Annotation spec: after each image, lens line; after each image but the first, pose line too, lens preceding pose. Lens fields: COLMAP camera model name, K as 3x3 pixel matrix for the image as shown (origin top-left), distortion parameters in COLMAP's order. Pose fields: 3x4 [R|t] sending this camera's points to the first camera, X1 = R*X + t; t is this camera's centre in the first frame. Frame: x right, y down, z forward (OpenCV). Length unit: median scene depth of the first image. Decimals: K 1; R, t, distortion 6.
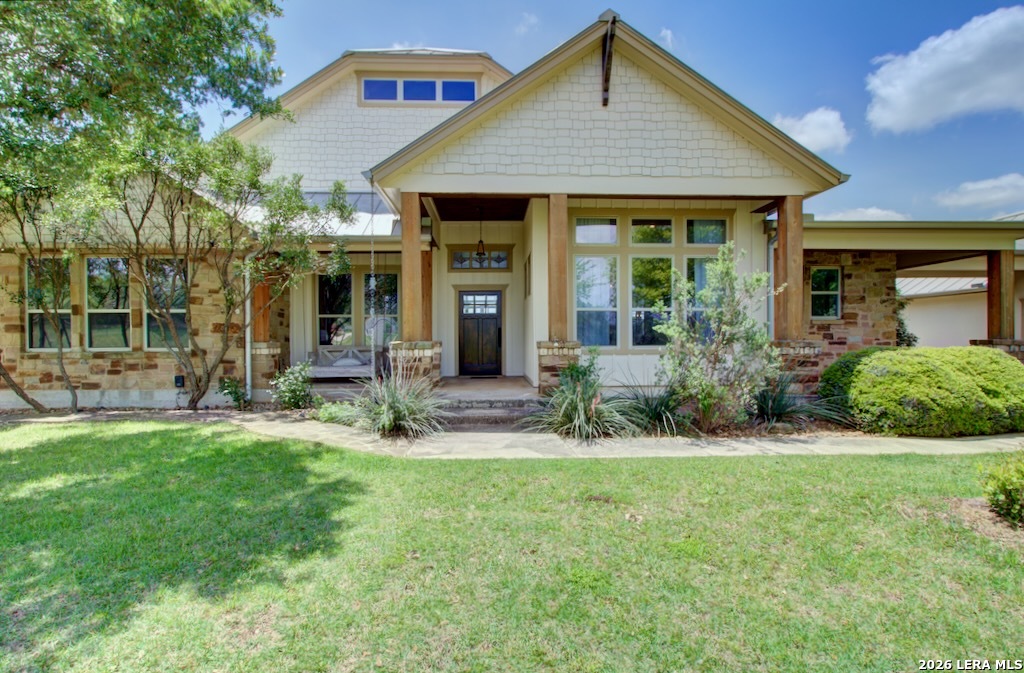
lens RADIAL K [[478.2, 0, 513.3], [0, 478.2, 343.4], [0, 0, 1]] dist [0.001236, 0.000106]
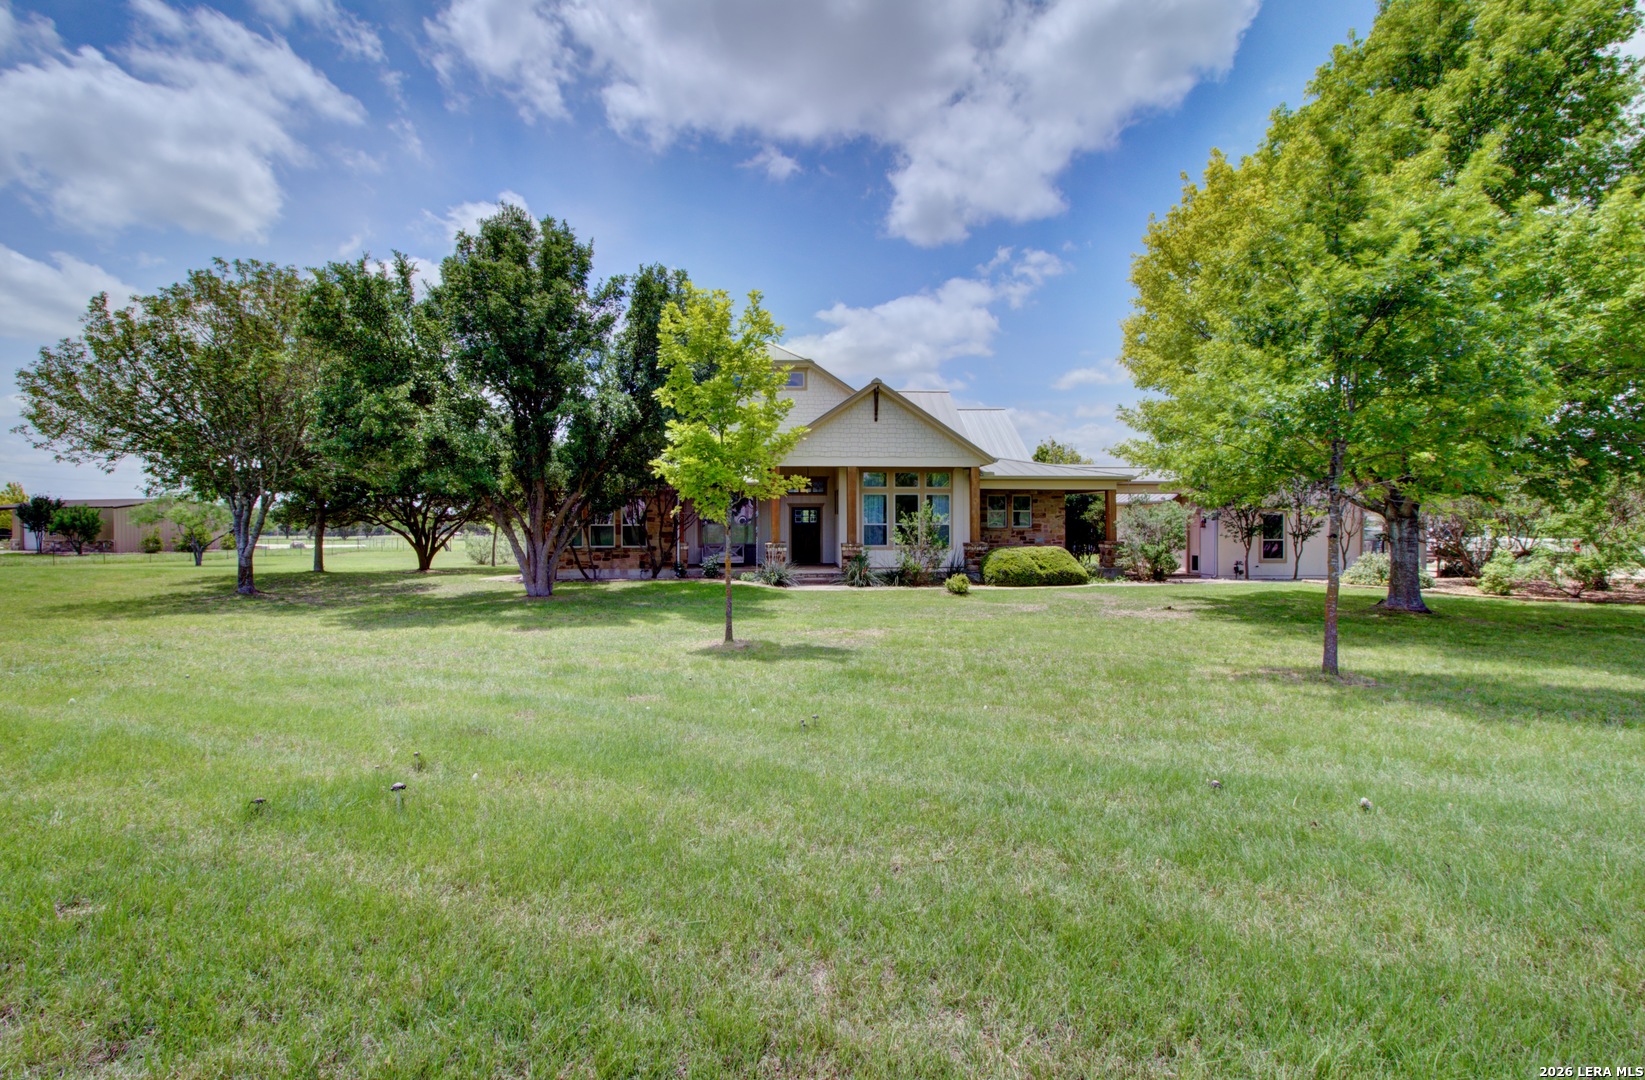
lens RADIAL K [[768.1, 0, 820.8], [0, 768.1, 534.4], [0, 0, 1]] dist [0.001236, 0.000106]
pose [[0.999999, 0.000747, -0.001126, -0.027816], [-0.000734, 0.999931, 0.011732, -0.075059], [0.001135, -0.011731, 0.999931, -2.085473]]
